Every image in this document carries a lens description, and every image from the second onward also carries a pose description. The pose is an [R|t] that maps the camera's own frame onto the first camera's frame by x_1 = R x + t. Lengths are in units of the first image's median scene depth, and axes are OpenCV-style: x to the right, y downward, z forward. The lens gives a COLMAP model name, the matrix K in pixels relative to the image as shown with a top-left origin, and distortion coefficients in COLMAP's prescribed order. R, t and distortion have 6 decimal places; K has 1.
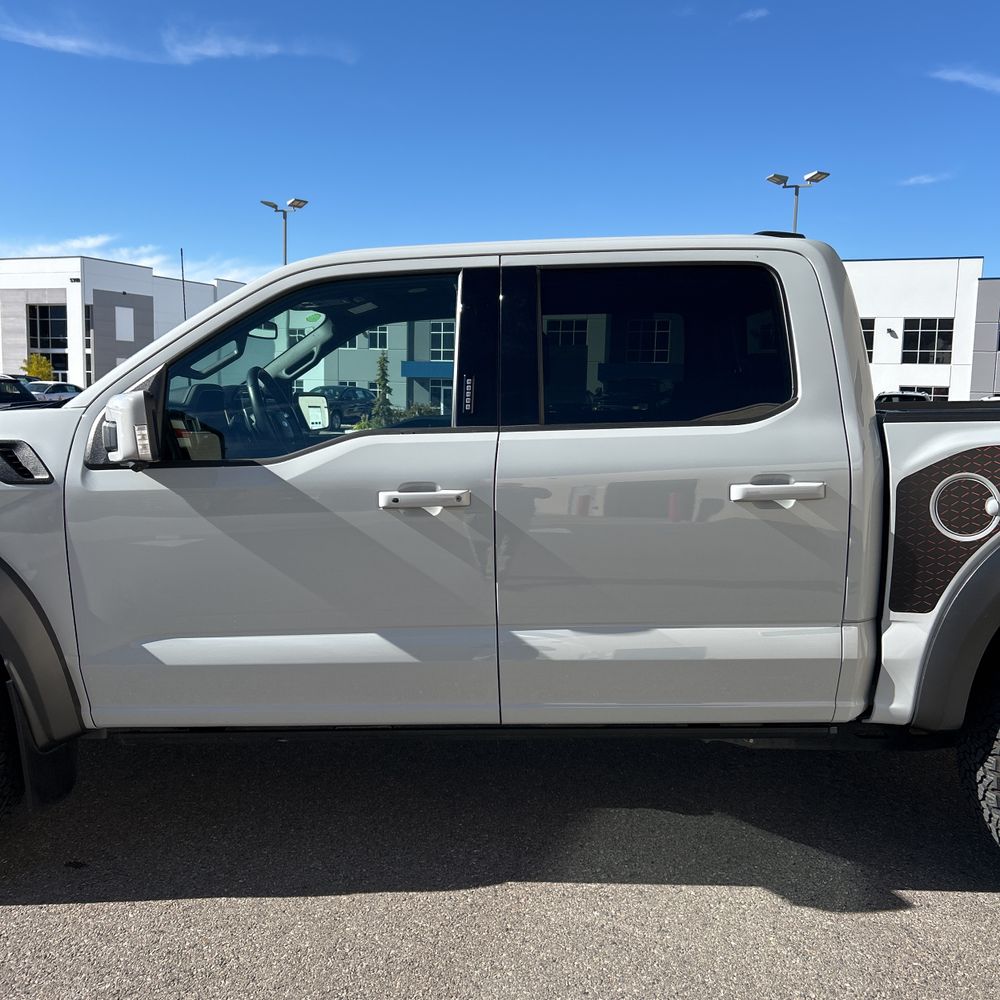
lens RADIAL K [[1002.7, 0, 492.8], [0, 1002.7, 507.0], [0, 0, 1]] dist [0.090304, -0.179427]
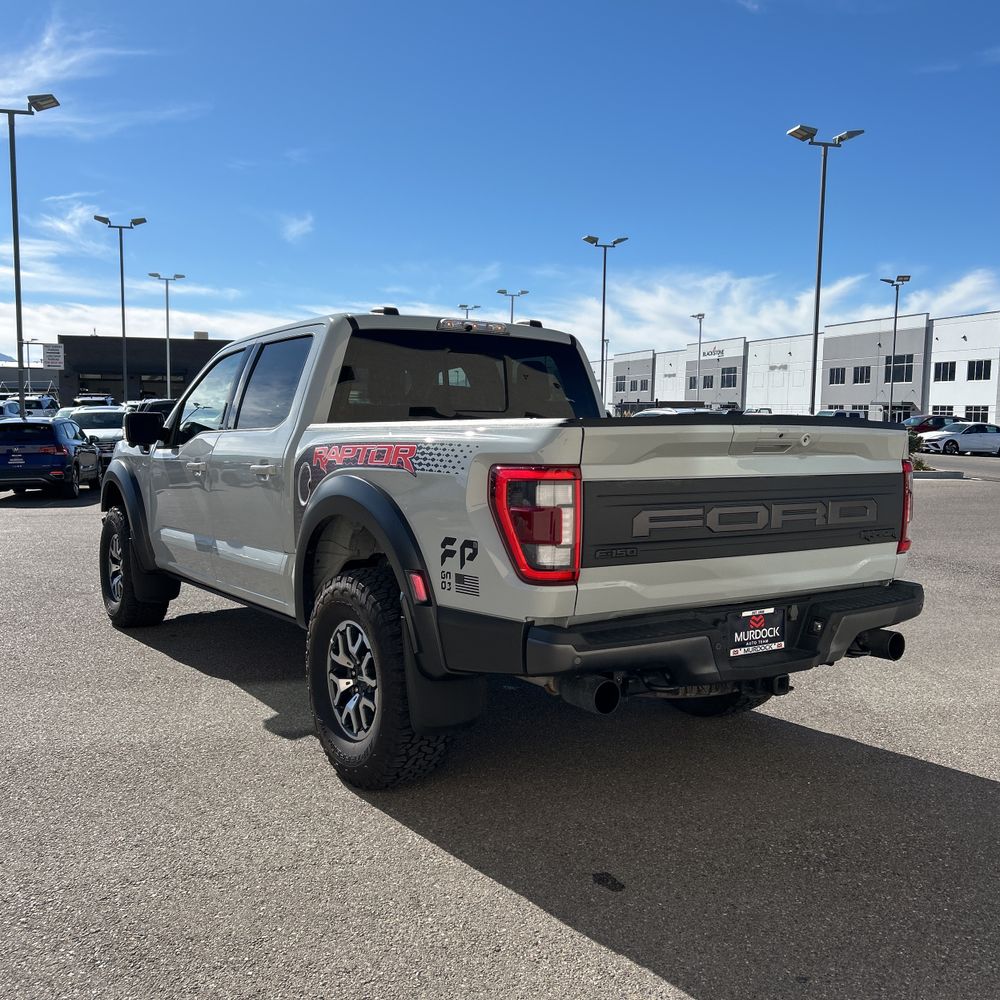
lens RADIAL K [[1002.7, 0, 492.8], [0, 1002.7, 507.0], [0, 0, 1]] dist [0.090304, -0.179427]
pose [[0.572025, 0.069041, -0.817325, 0.160722], [-0.102649, 0.994643, 0.012179, -0.001132], [0.813788, 0.076931, 0.576048, 0.028618]]
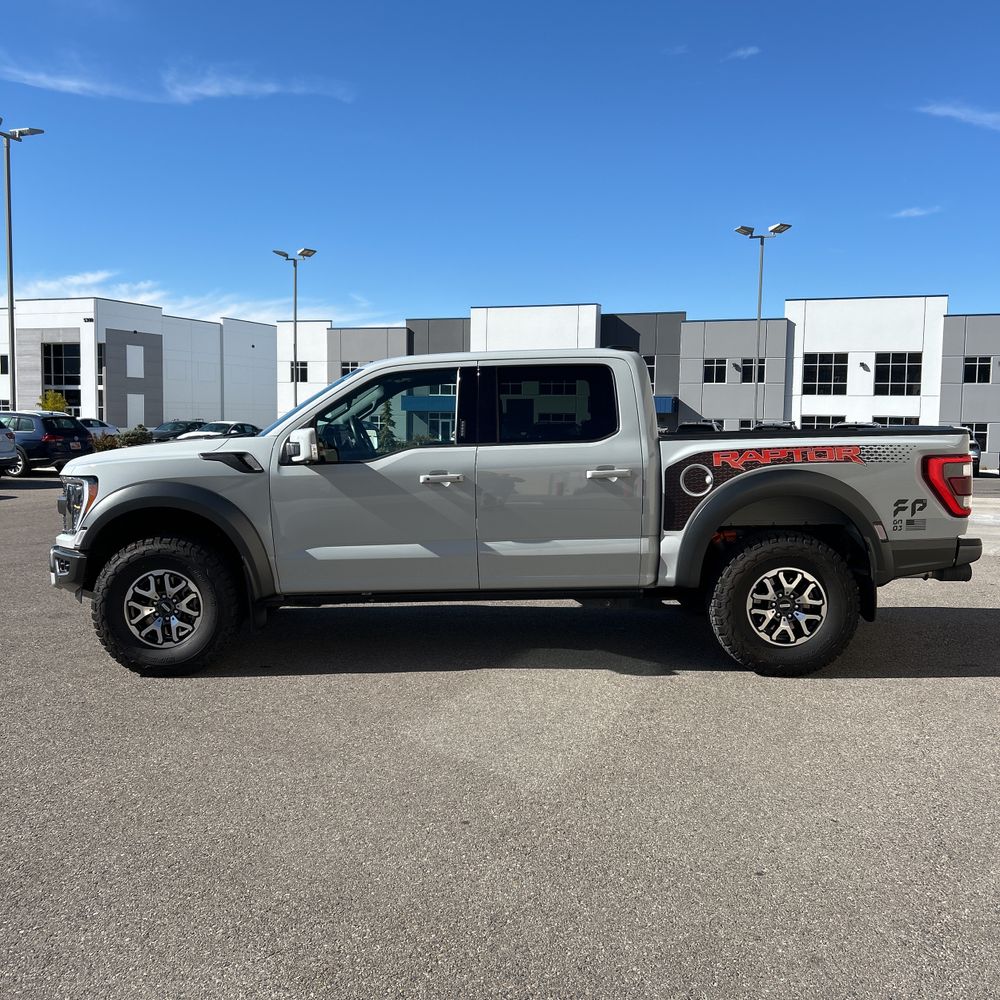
lens RADIAL K [[1002.7, 0, 492.8], [0, 1002.7, 507.0], [0, 0, 1]] dist [0.090304, -0.179427]
pose [[0.999978, -0.006322, 0.002097, 0.002882], [0.006385, 0.999492, -0.031240, 0.010024], [-0.001898, 0.031253, 0.999510, -0.092996]]
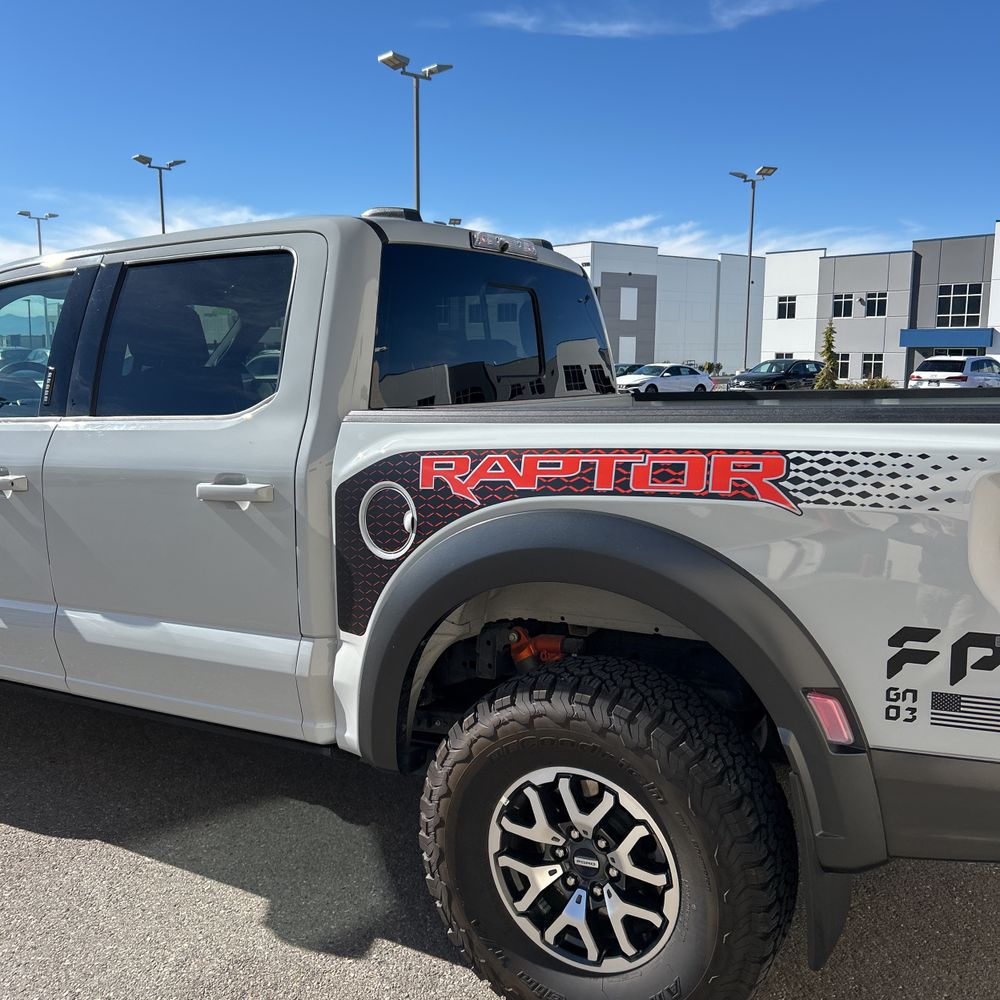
lens RADIAL K [[1008.8, 0, 489.5], [0, 1008.8, 508.2], [0, 0, 1]] dist [0.035718, -0.034135]
pose [[0.872533, 0.058216, -0.485074, 0.081181], [-0.045244, 0.998237, 0.038420, -0.004030], [0.486456, -0.011576, 0.873628, 0.023661]]
